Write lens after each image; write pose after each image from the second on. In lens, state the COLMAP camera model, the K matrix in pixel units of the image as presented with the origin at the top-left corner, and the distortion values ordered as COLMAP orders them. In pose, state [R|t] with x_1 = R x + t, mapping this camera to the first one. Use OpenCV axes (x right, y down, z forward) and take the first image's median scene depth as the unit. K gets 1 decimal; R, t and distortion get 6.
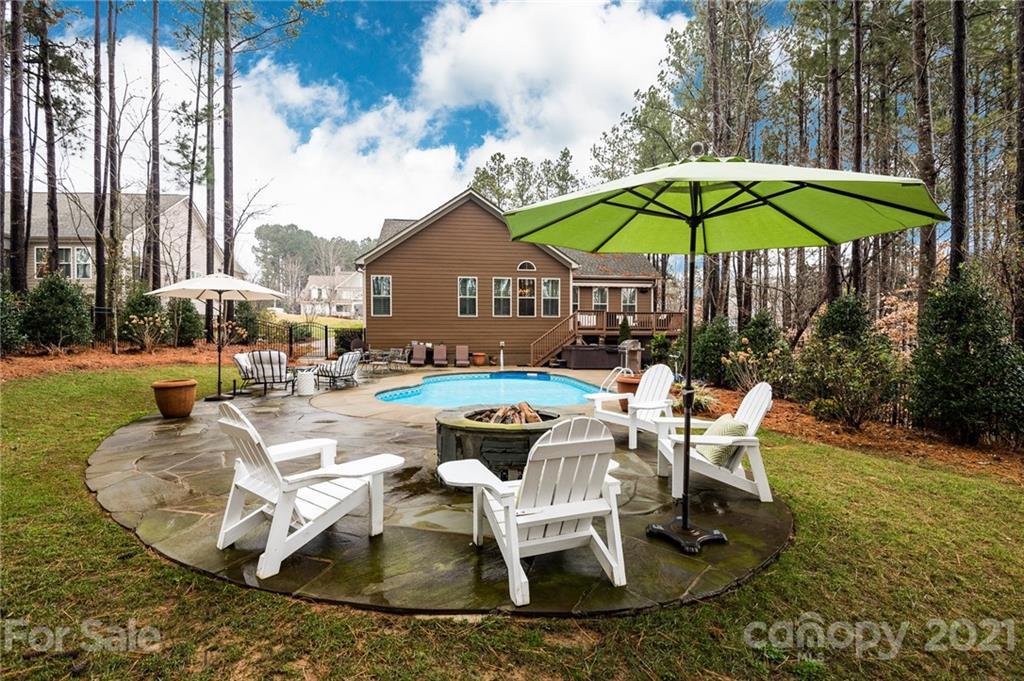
lens RADIAL K [[471.8, 0, 509.2], [0, 471.8, 338.2], [0, 0, 1]] dist [-0.002475, -0.000287]
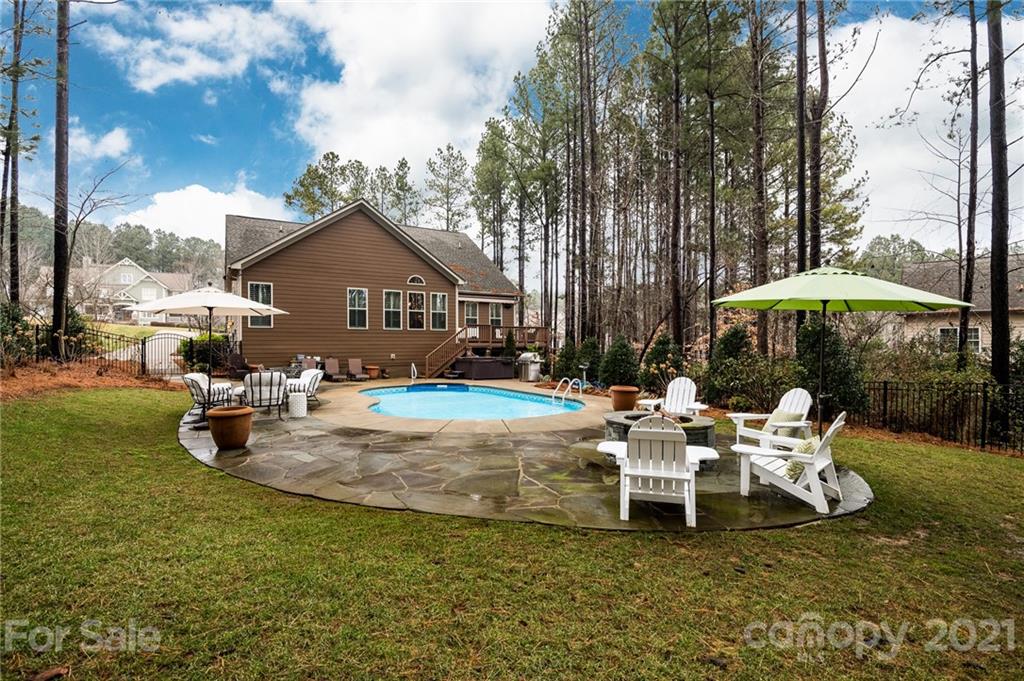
lens RADIAL K [[471.8, 0, 515.7], [0, 471.8, 338.4], [0, 0, 1]] dist [-0.002475, -0.000287]
pose [[0.915189, 0.003945, 0.403005, -0.179082], [0.002797, 0.999866, -0.016141, -0.009298], [-0.403014, 0.015899, 0.915056, -0.020639]]
